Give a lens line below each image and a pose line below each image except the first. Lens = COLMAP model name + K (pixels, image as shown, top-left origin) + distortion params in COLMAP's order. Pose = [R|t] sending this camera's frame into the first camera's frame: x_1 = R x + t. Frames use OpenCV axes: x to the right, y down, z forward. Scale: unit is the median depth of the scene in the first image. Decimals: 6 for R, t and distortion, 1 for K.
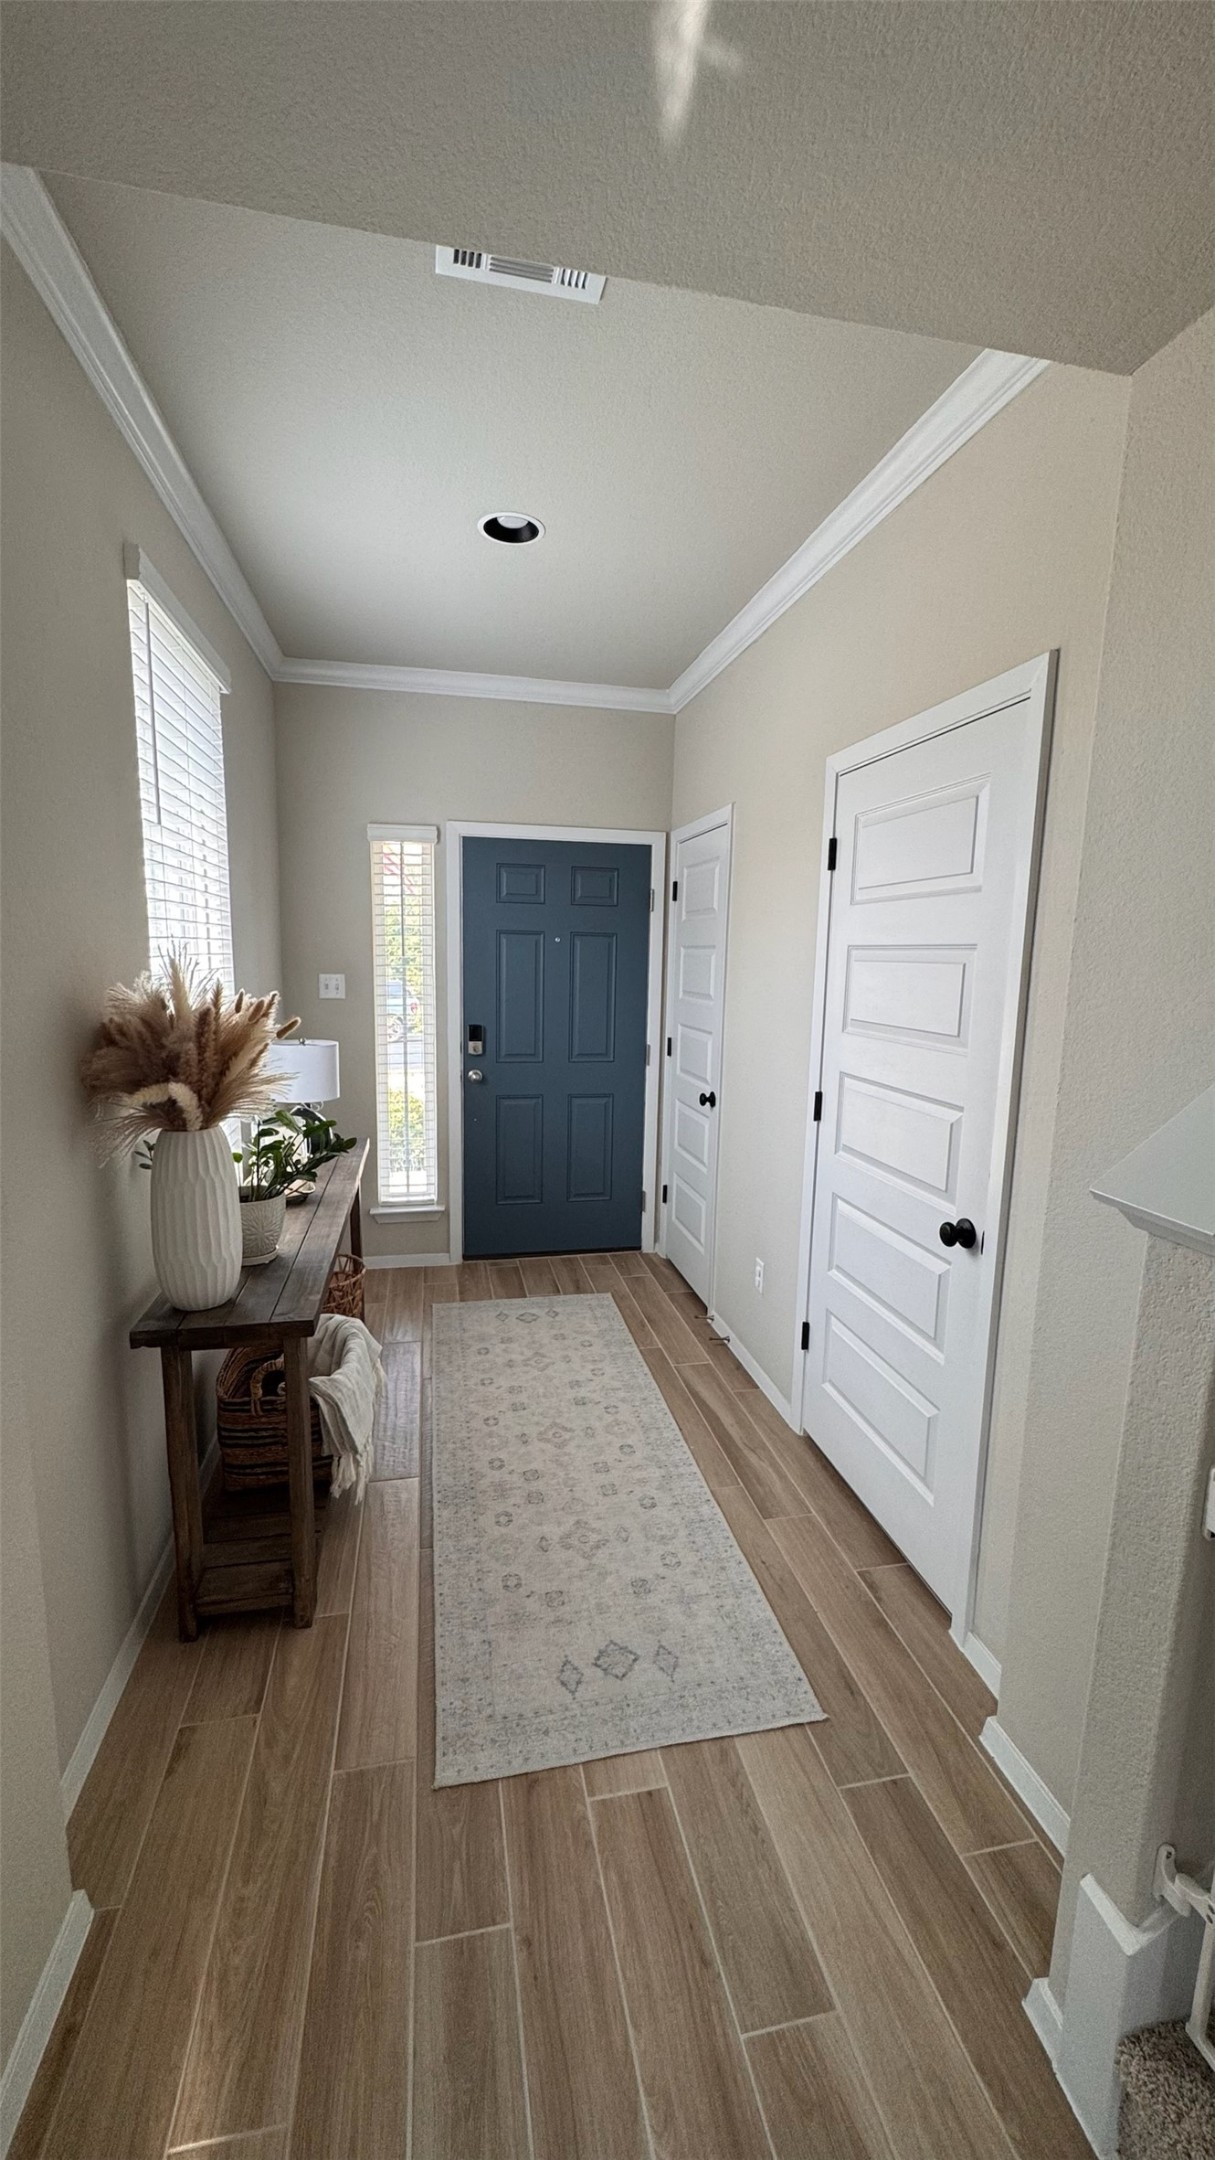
lens RADIAL K [[857.2, 0, 607.5], [0, 857.2, 1078.2], [0, 0, 1]] dist [-0.000808, -0.000037]
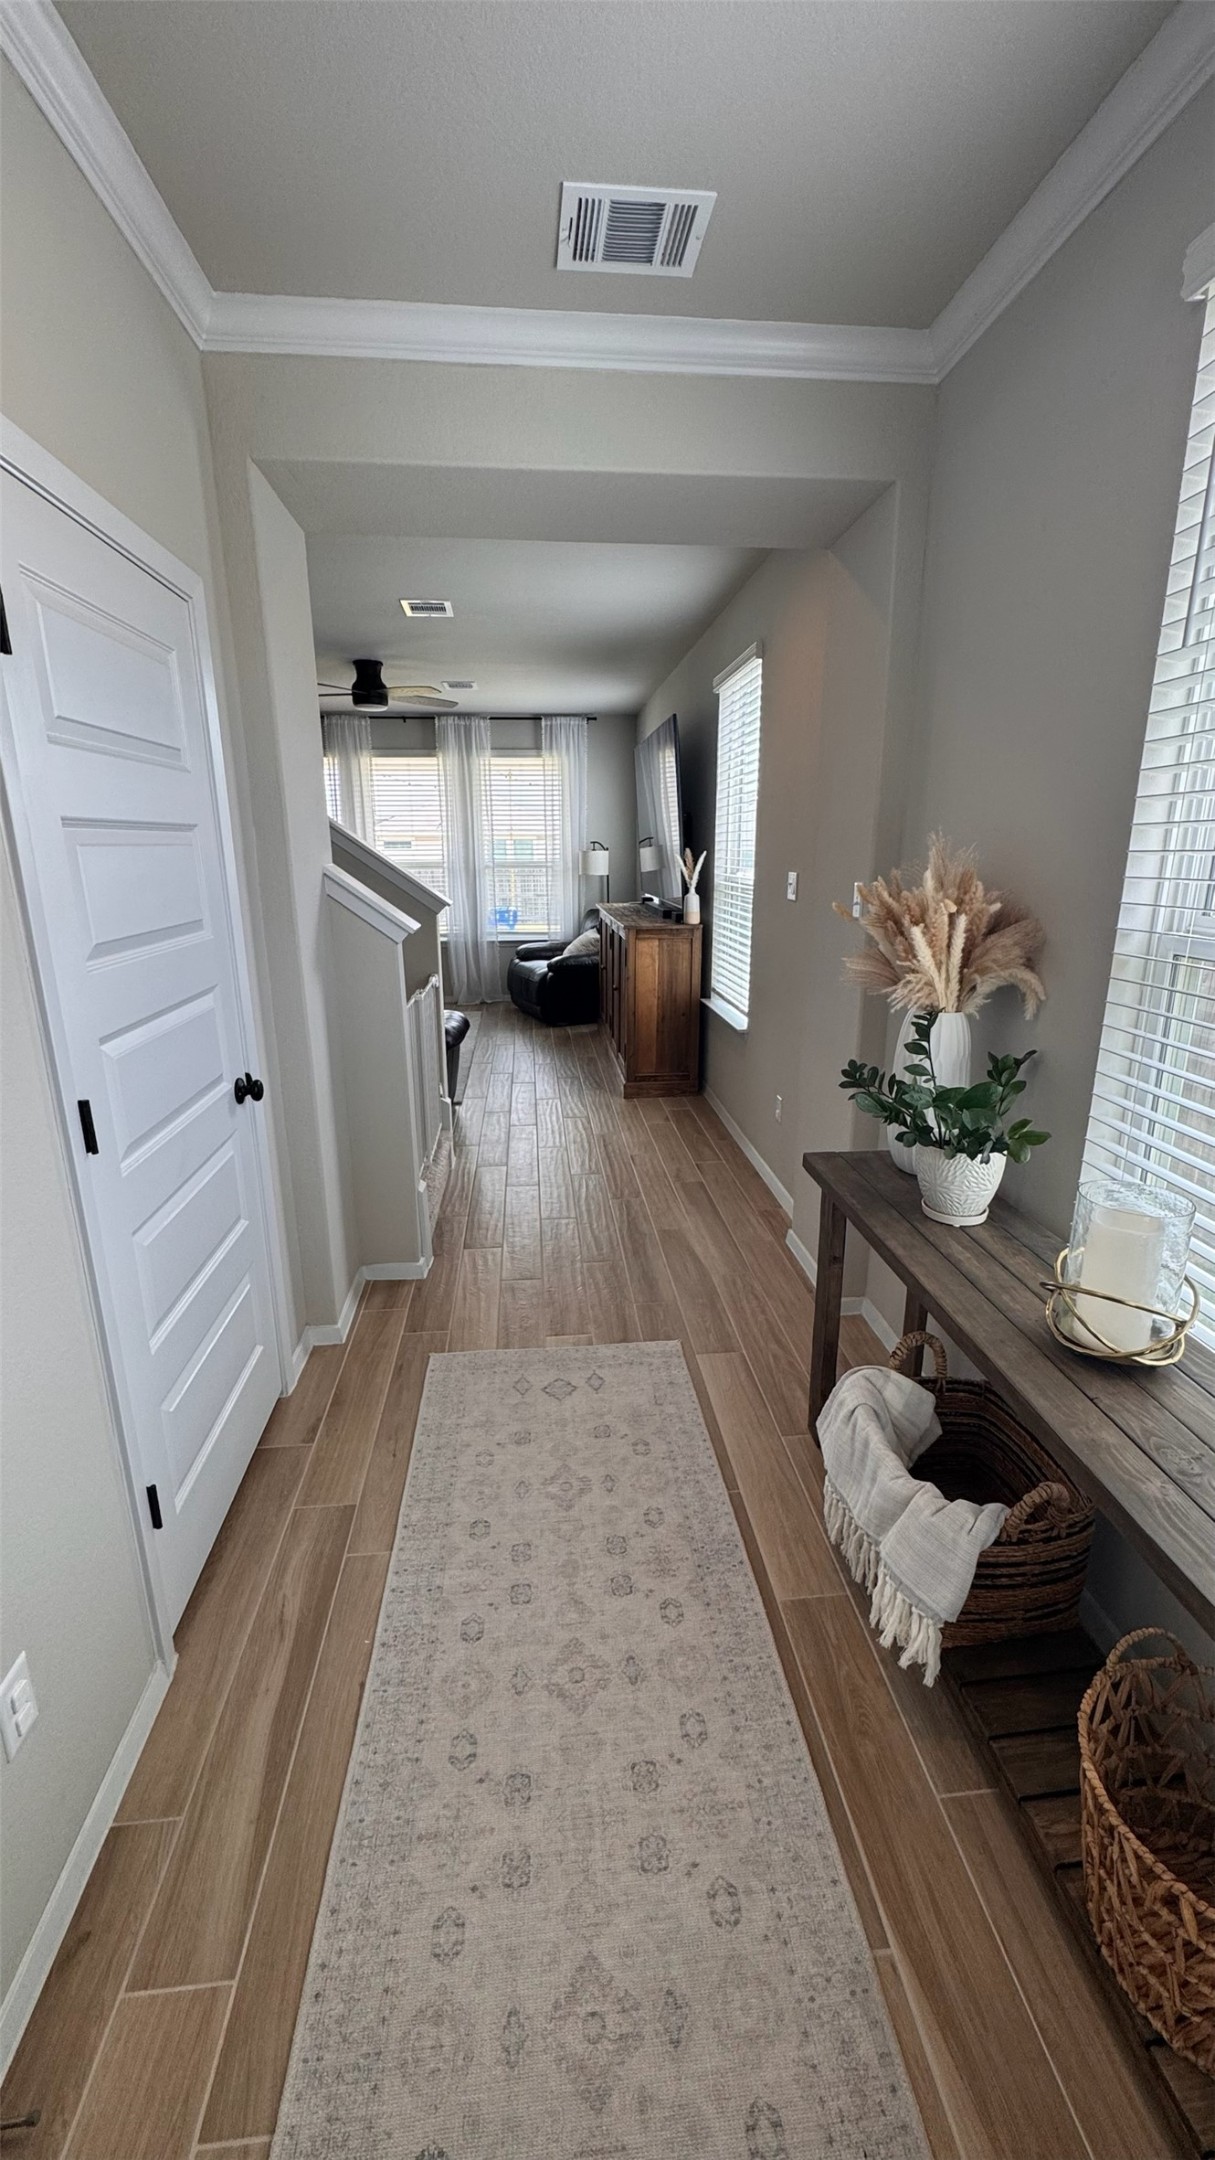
lens RADIAL K [[857.2, 0, 610.3], [0, 857.2, 1079.6], [0, 0, 1]] dist [-0.000808, -0.000037]
pose [[-0.993842, -0.041895, 0.102579, -0.144228], [0.003402, 0.913793, 0.406166, -0.230332], [-0.110753, 0.404013, -0.908024, 1.572833]]
